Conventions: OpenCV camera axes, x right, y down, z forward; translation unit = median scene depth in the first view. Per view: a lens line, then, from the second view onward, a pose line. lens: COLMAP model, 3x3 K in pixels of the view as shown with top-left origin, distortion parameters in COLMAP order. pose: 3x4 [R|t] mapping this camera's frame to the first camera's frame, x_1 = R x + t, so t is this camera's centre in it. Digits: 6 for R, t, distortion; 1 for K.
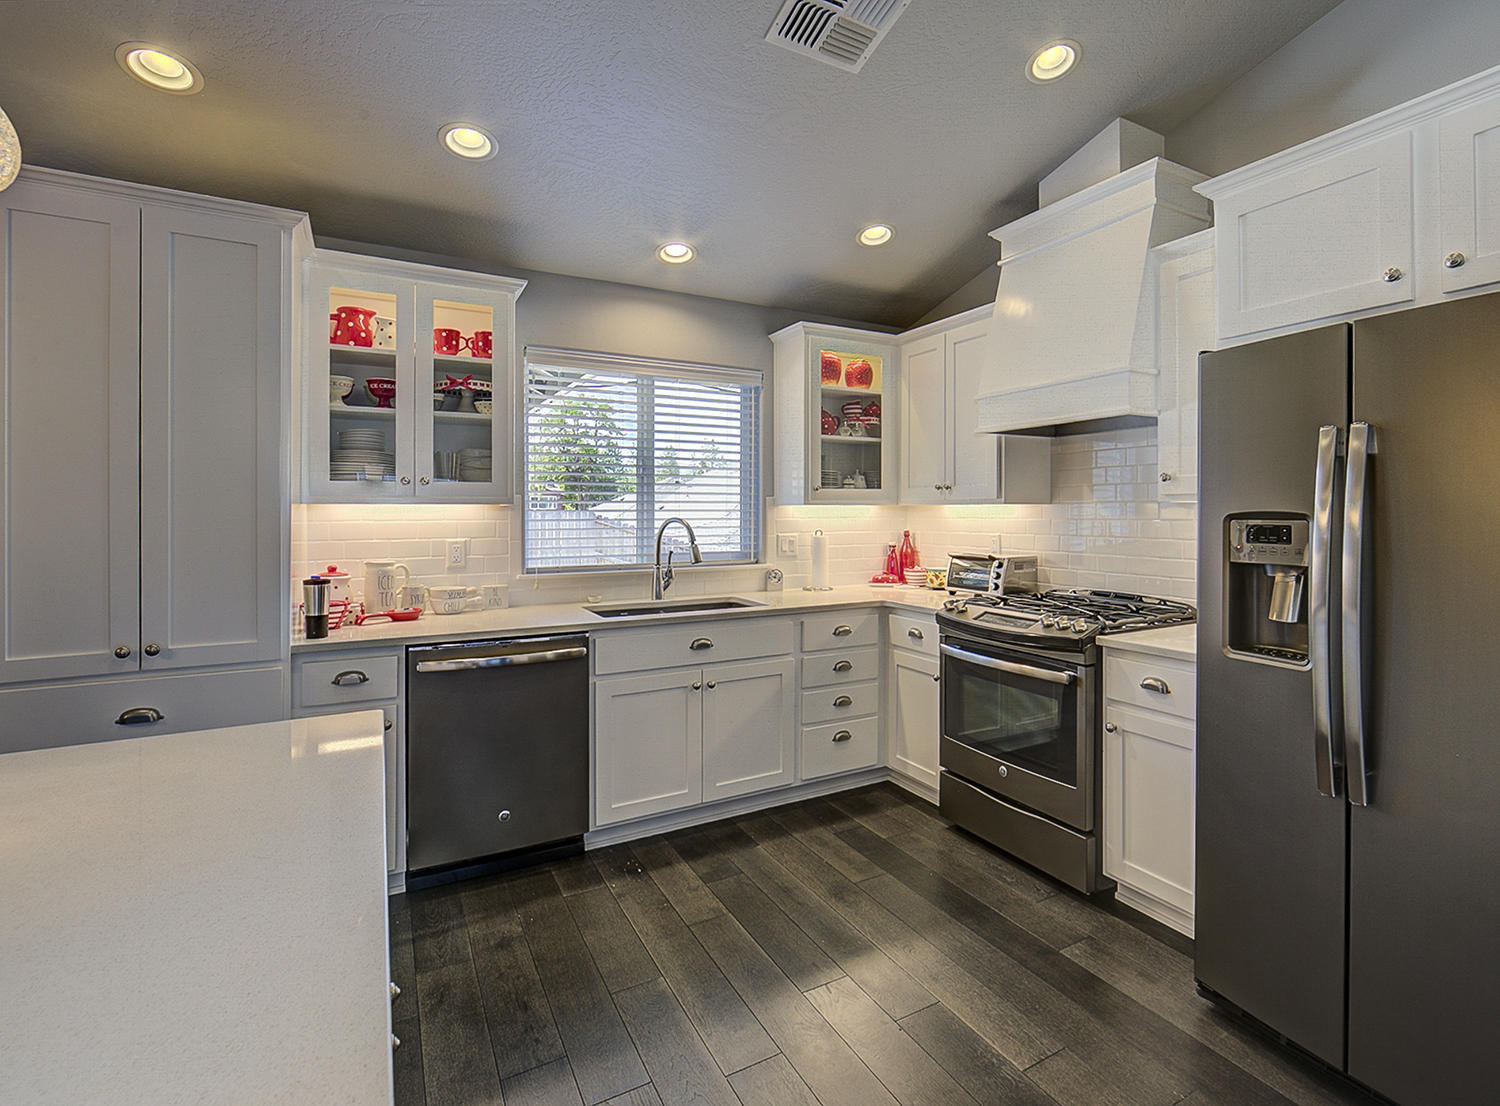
lens RADIAL K [[743.8, 0, 814.8], [0, 743.8, 510.0], [0, 0, 1]] dist [0.000905, 0.000016]
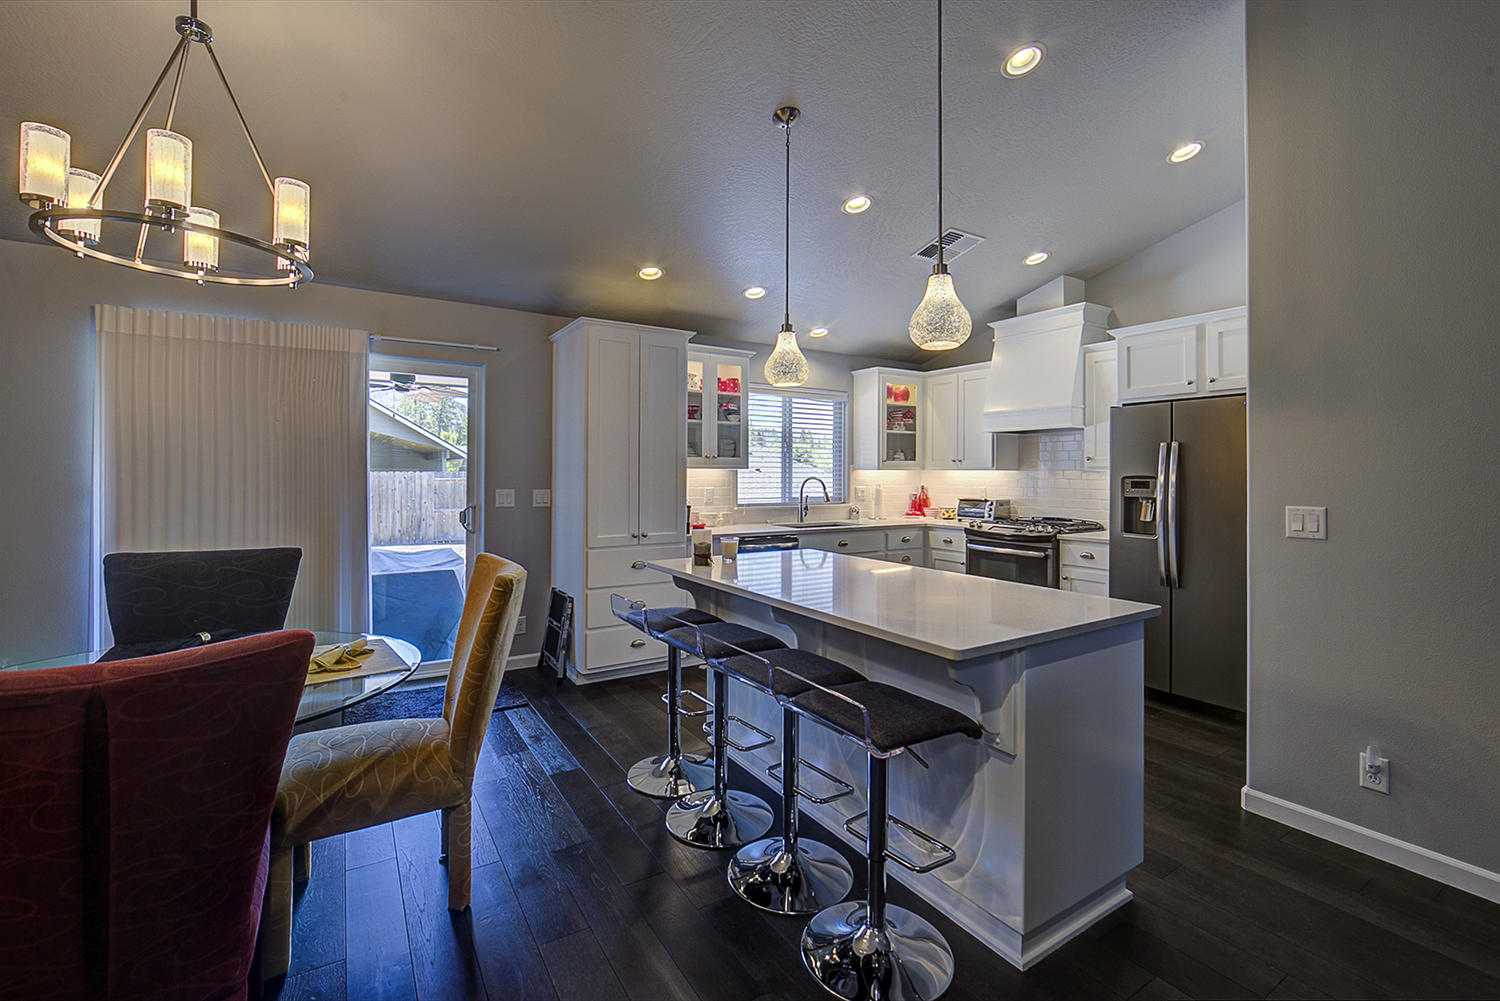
lens RADIAL K [[654.6, 0, 755.7], [0, 654.6, 463.7], [0, 0, 1]] dist [-0.000890, -0.000023]
pose [[0.999298, 0.007018, 0.036793, -0.420530], [-0.006580, 0.999906, -0.012002, -0.001429], [-0.036873, 0.011751, 0.999251, -0.633589]]
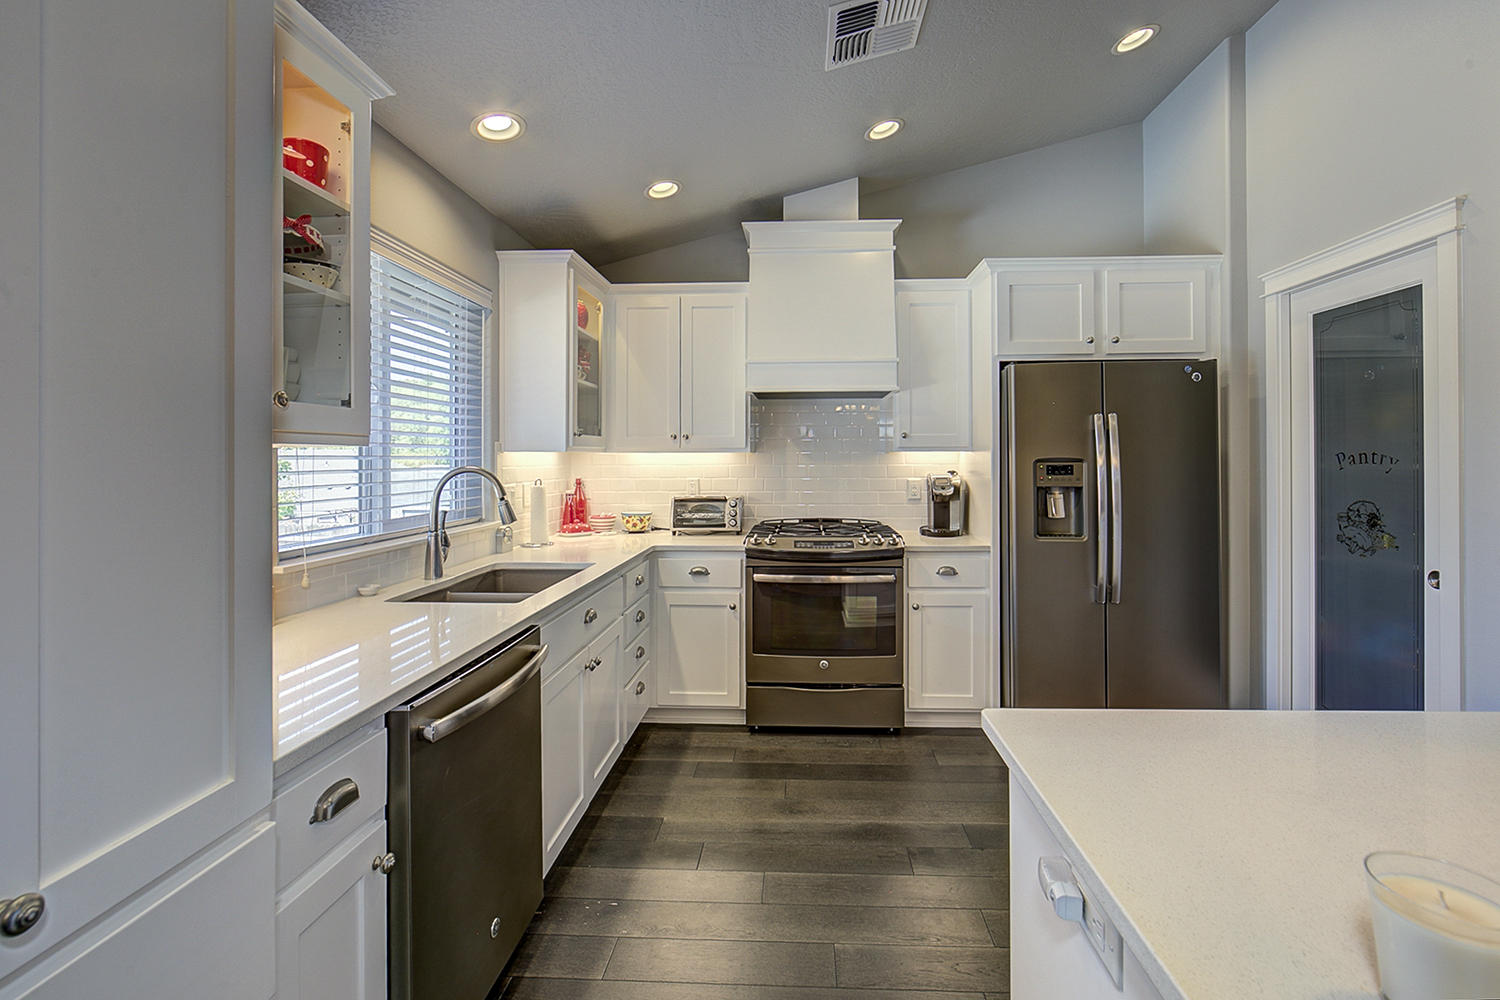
lens RADIAL K [[656.4, 0, 781.8], [0, 656.4, 456.1], [0, 0, 1]] dist [-0.000476, 0.000051]
pose [[0.545758, 0.003447, 0.837936, -0.633121], [0.000739, 0.999989, -0.004595, 0.002818], [-0.837943, 0.003127, 0.545749, 0.397195]]
